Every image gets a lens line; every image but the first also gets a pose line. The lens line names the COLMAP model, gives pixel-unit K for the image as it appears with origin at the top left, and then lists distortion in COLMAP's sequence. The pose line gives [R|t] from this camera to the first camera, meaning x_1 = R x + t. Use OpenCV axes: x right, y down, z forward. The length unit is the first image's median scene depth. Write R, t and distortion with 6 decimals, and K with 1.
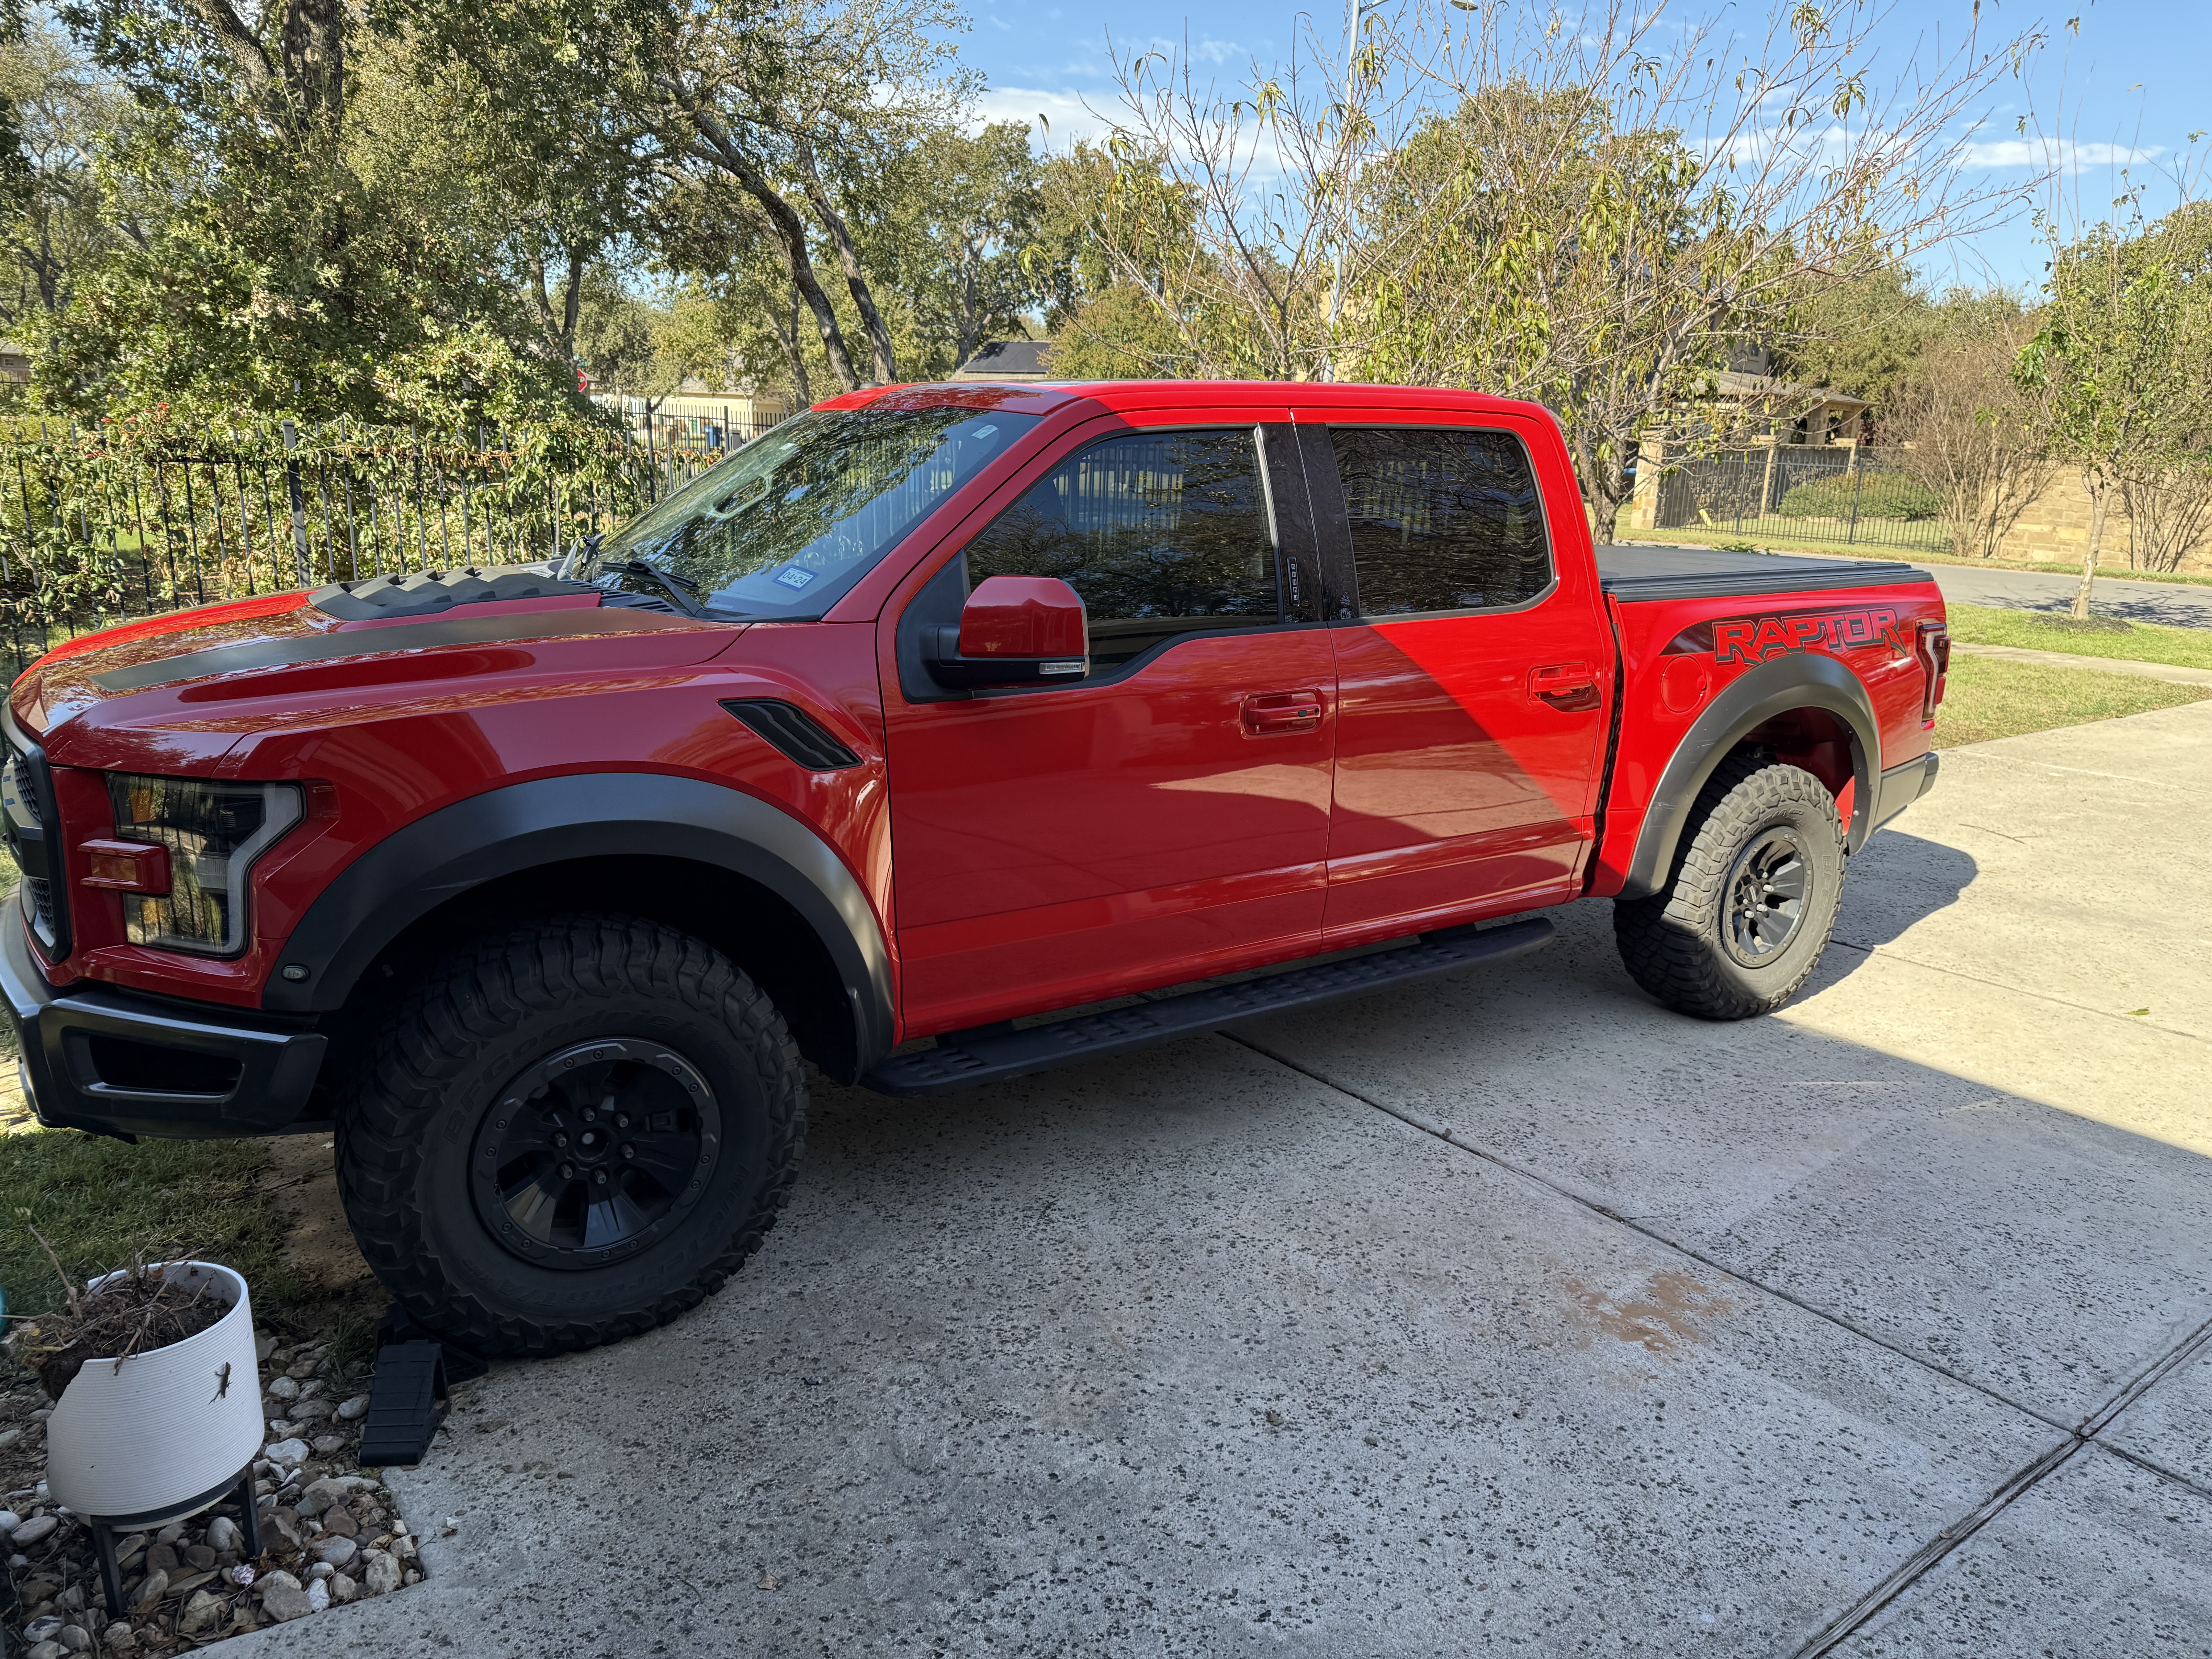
lens RADIAL K [[1553.4, 0, 1114.8], [0, 1553.4, 856.6], [0, 0, 1]] dist [0.032527, -0.046654]
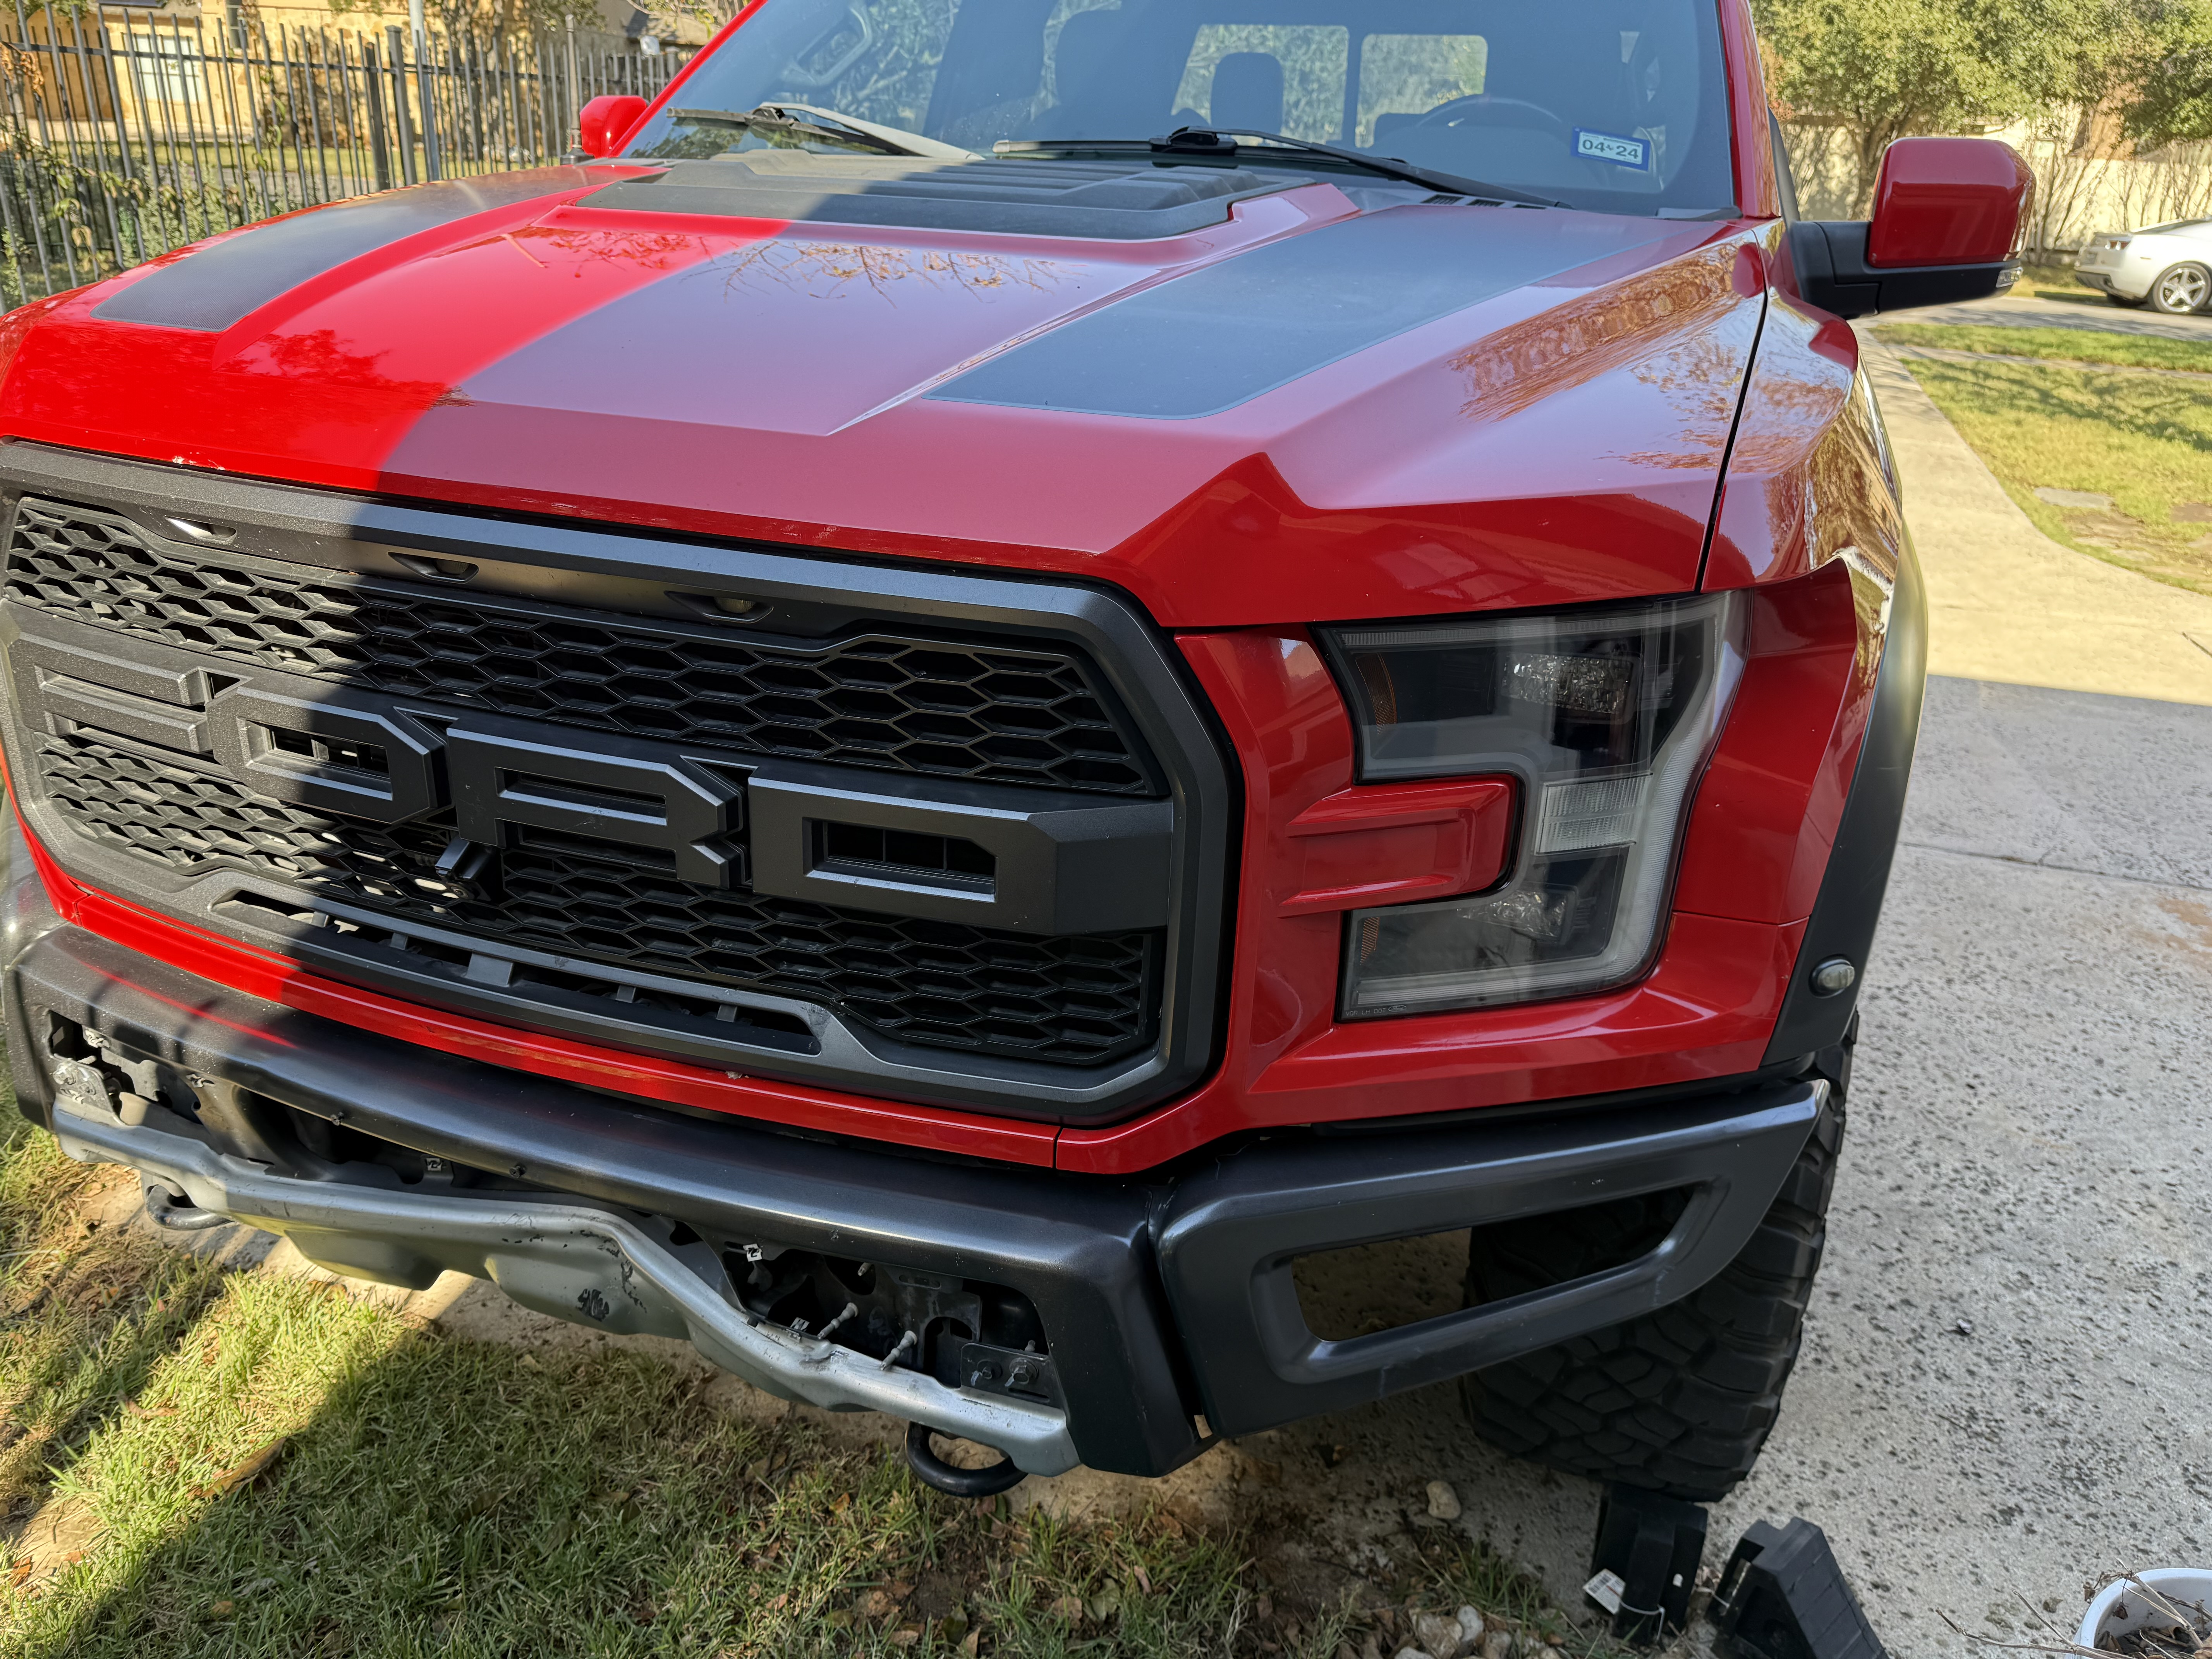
lens RADIAL K [[1566.1, 0, 1093.4], [0, 1566.1, 843.4], [0, 0, 1]] dist [0.006255, -0.012960]
pose [[0.821794, -0.240174, 0.516693, -0.798014], [0.138757, 0.963877, 0.227348, -0.106730], [-0.552632, -0.115139, 0.825434, 0.586638]]
